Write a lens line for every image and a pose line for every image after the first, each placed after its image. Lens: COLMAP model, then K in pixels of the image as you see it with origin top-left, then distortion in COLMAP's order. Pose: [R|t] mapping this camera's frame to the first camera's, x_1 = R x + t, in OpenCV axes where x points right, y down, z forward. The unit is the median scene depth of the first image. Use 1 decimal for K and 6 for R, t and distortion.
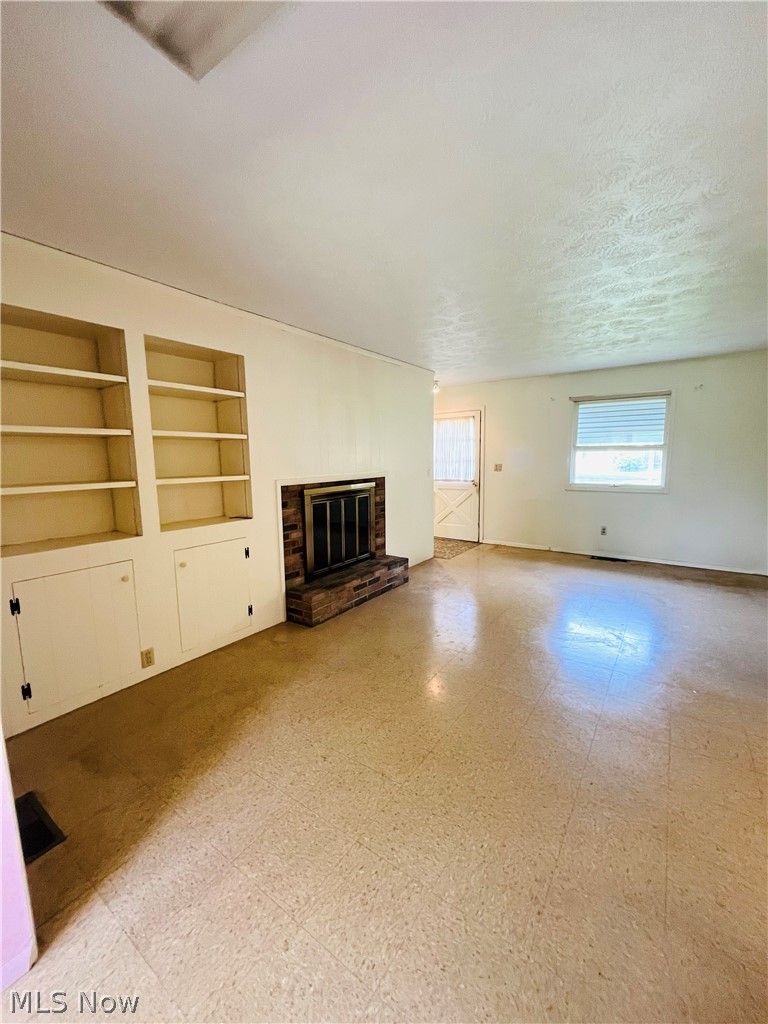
lens RADIAL K [[412.8, 0, 384.0], [0, 412.8, 512.0], [0, 0, 1]] dist [0.001350, 0.000113]
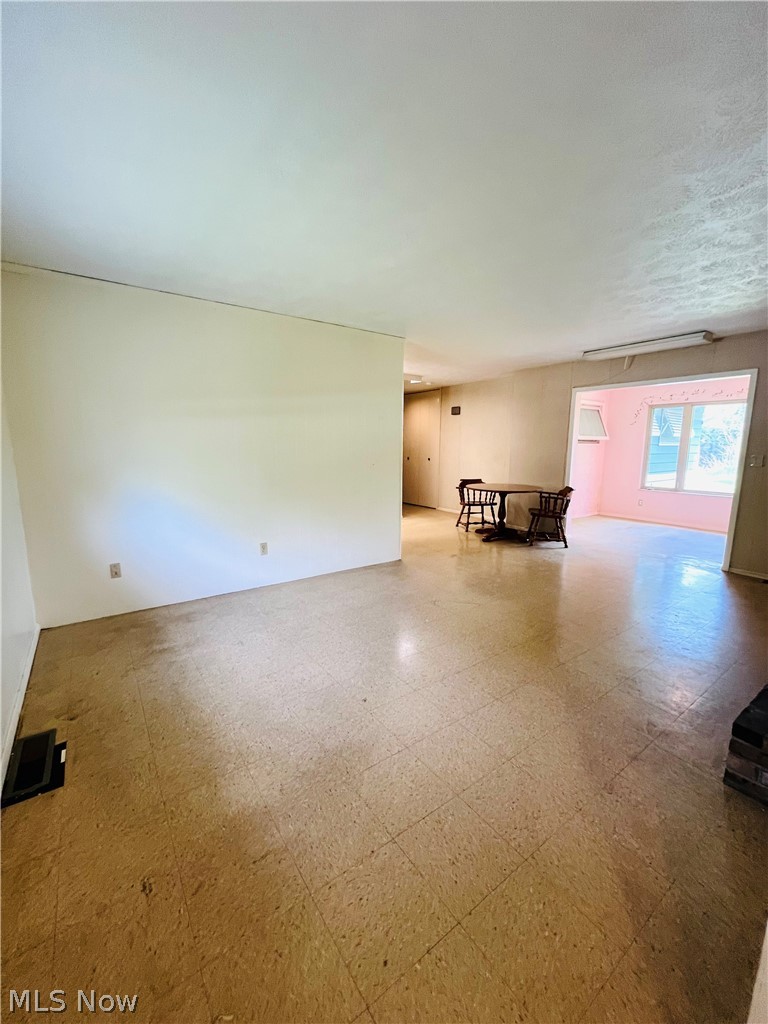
lens RADIAL K [[413.4, 0, 384.0], [0, 413.4, 512.0], [0, 0, 1]] dist [-0.002728, -0.000423]
pose [[-0.942668, -0.044899, 0.330697, 0.277840], [0.051689, 0.959308, 0.277589, -0.211678], [-0.329703, 0.278768, -0.901989, 1.654392]]
